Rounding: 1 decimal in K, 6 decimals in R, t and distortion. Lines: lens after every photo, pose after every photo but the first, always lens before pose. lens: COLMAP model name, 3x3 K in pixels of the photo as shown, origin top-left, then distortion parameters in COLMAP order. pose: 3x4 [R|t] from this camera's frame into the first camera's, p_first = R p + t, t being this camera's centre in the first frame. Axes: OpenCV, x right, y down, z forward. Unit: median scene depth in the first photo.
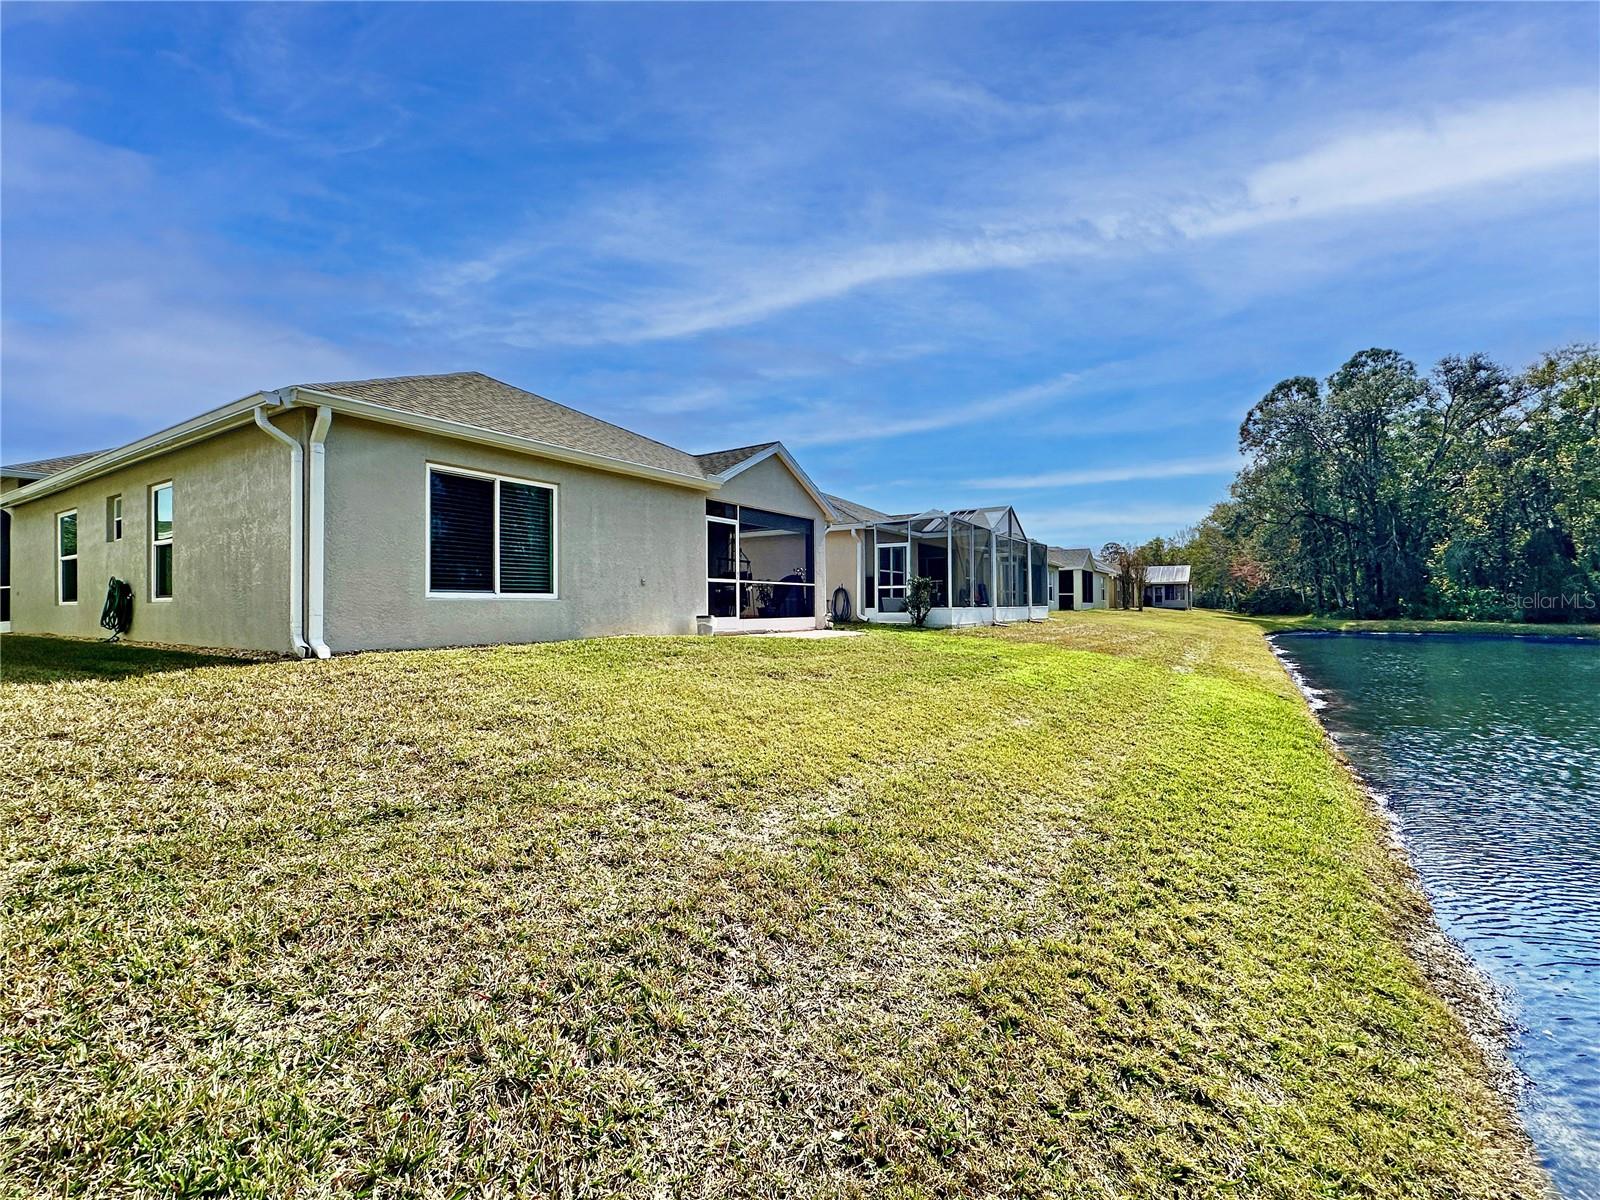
lens RADIAL K [[688.0, 0, 800.0], [0, 688.0, 600.0], [0, 0, 1]] dist [0.002567, 0.000179]
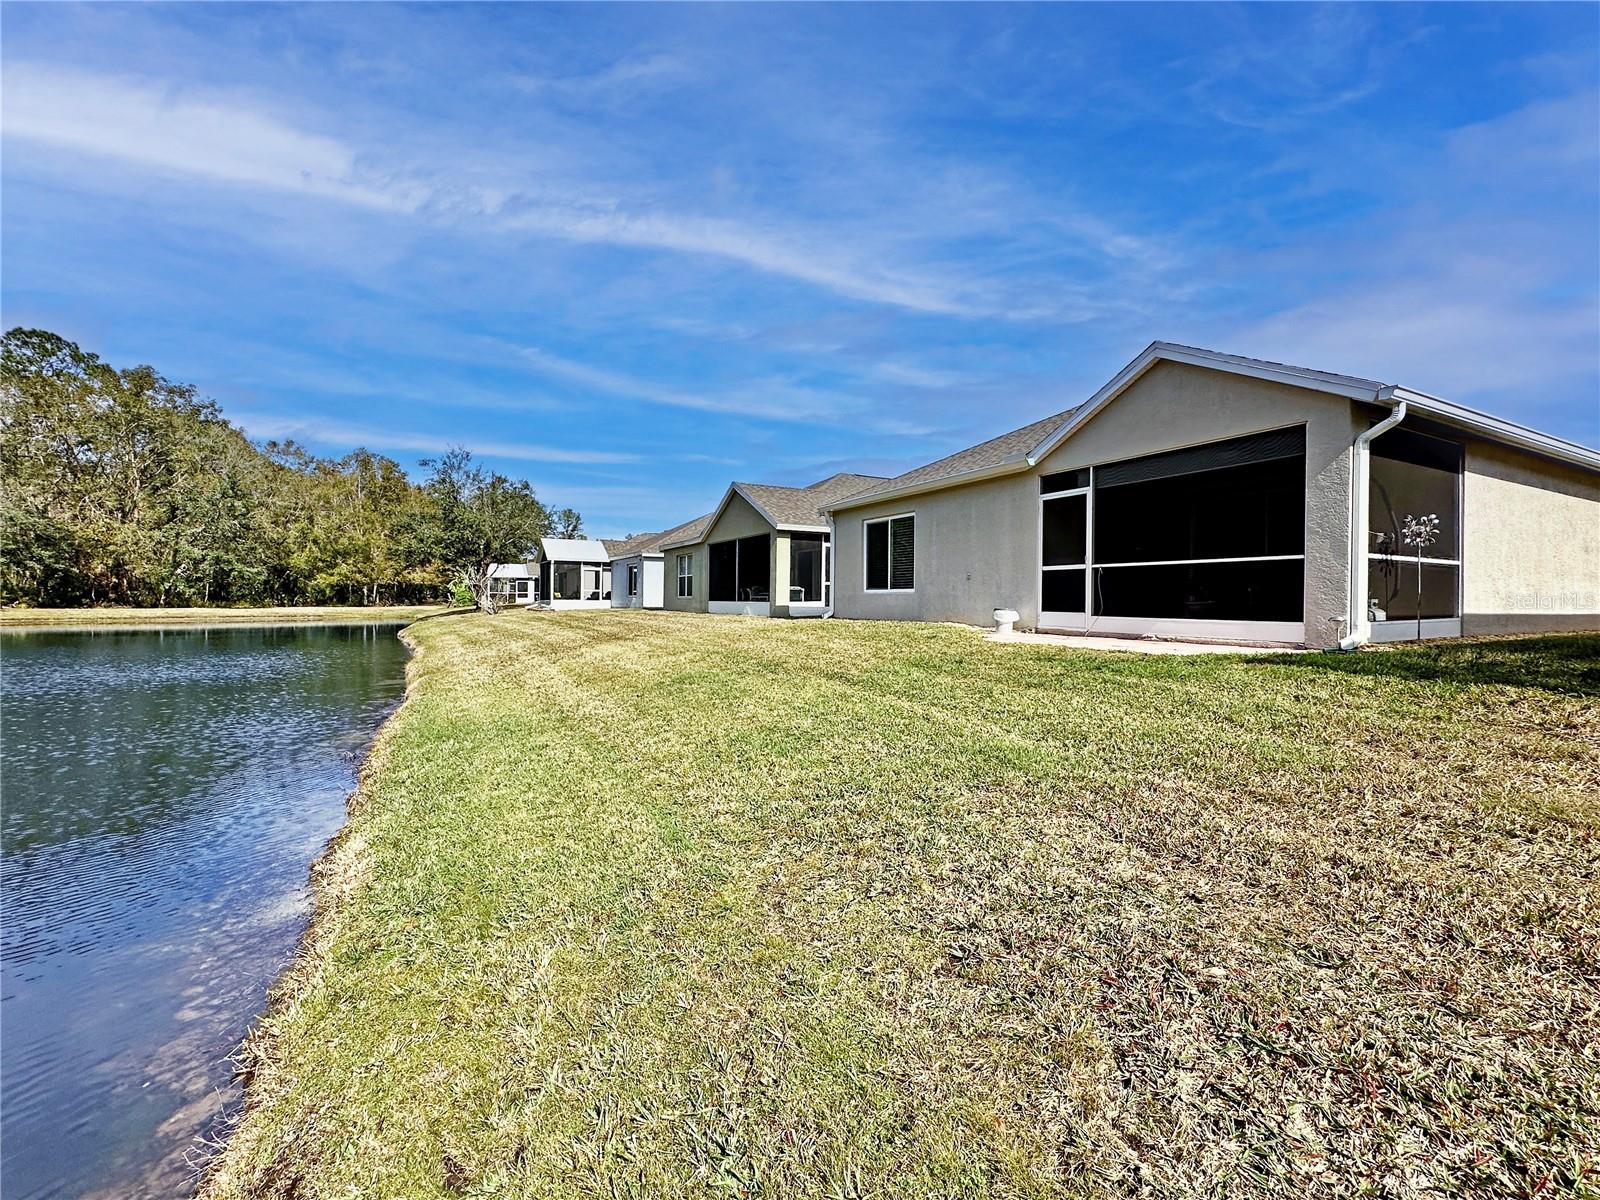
lens RADIAL K [[688.0, 0, 800.0], [0, 688.0, 600.0], [0, 0, 1]] dist [0.002567, 0.000179]
pose [[-0.478622, 0.003655, -0.878013, 0.894215], [0.004355, 0.999989, 0.001788, 0.008877], [0.878010, -0.002968, -0.478633, 1.315749]]
